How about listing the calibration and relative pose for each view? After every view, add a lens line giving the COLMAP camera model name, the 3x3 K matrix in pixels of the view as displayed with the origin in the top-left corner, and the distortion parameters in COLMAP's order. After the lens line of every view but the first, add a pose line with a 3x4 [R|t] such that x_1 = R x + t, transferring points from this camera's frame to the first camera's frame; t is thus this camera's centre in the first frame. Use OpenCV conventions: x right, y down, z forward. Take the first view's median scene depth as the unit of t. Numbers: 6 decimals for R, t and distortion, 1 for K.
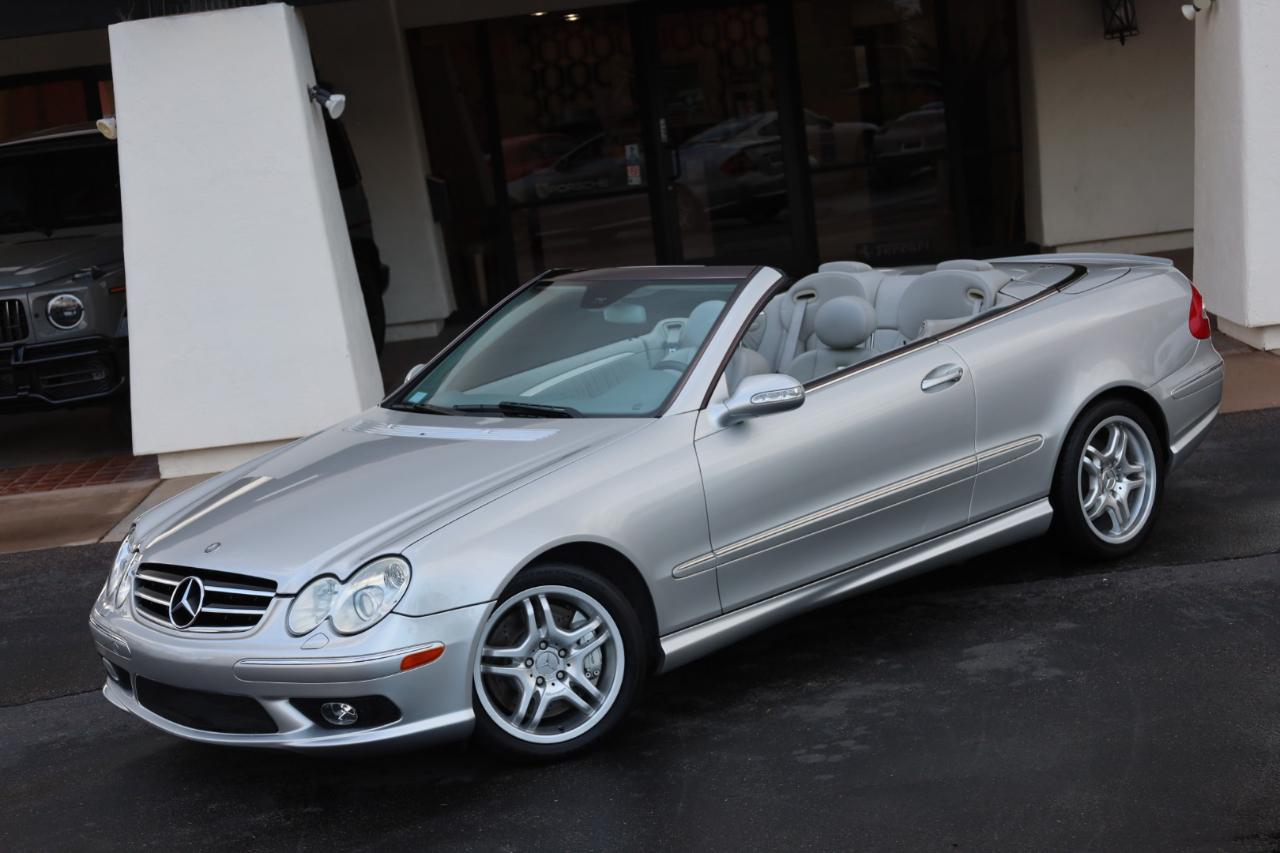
lens RADIAL K [[2820.9, 0, 640.0], [0, 2820.9, 426.5], [0, 0, 1]] dist [0.023323, 0.000407]
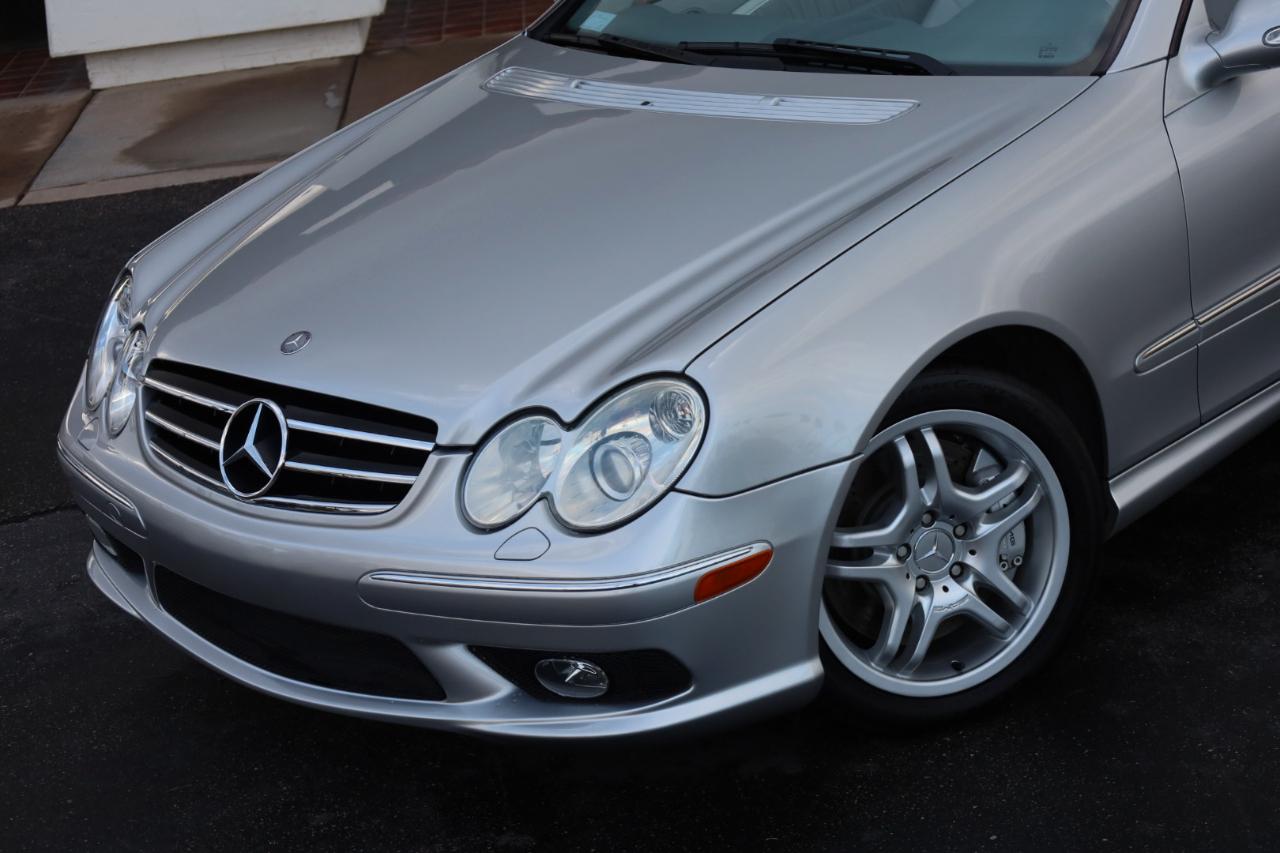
lens RADIAL K [[2820.9, 0, 640.0], [0, 2820.9, 426.5], [0, 0, 1]] dist [0.023323, 0.000407]
pose [[0.998651, -0.021963, 0.047061, -0.112856], [0.013345, 0.984268, 0.176179, -0.034755], [-0.050190, -0.175313, 0.983233, 0.473579]]
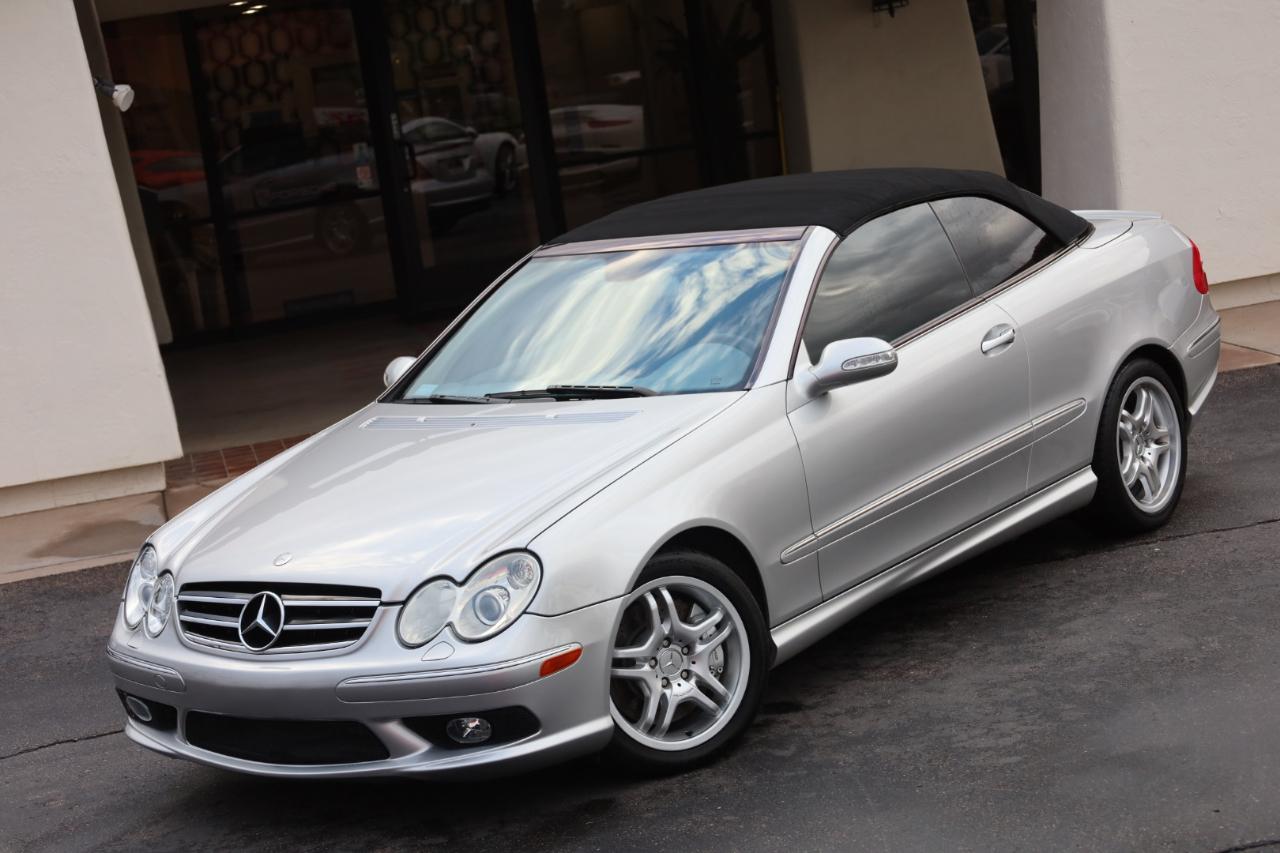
lens RADIAL K [[3095.0, 0, 640.0], [0, 3095.0, 426.5], [0, 0, 1]] dist [0.034354, -0.411228]
pose [[0.982120, -0.051606, 0.181044, -0.217339], [0.055098, 0.998378, -0.014307, 0.021727], [-0.180012, 0.024026, 0.983371, 0.020540]]
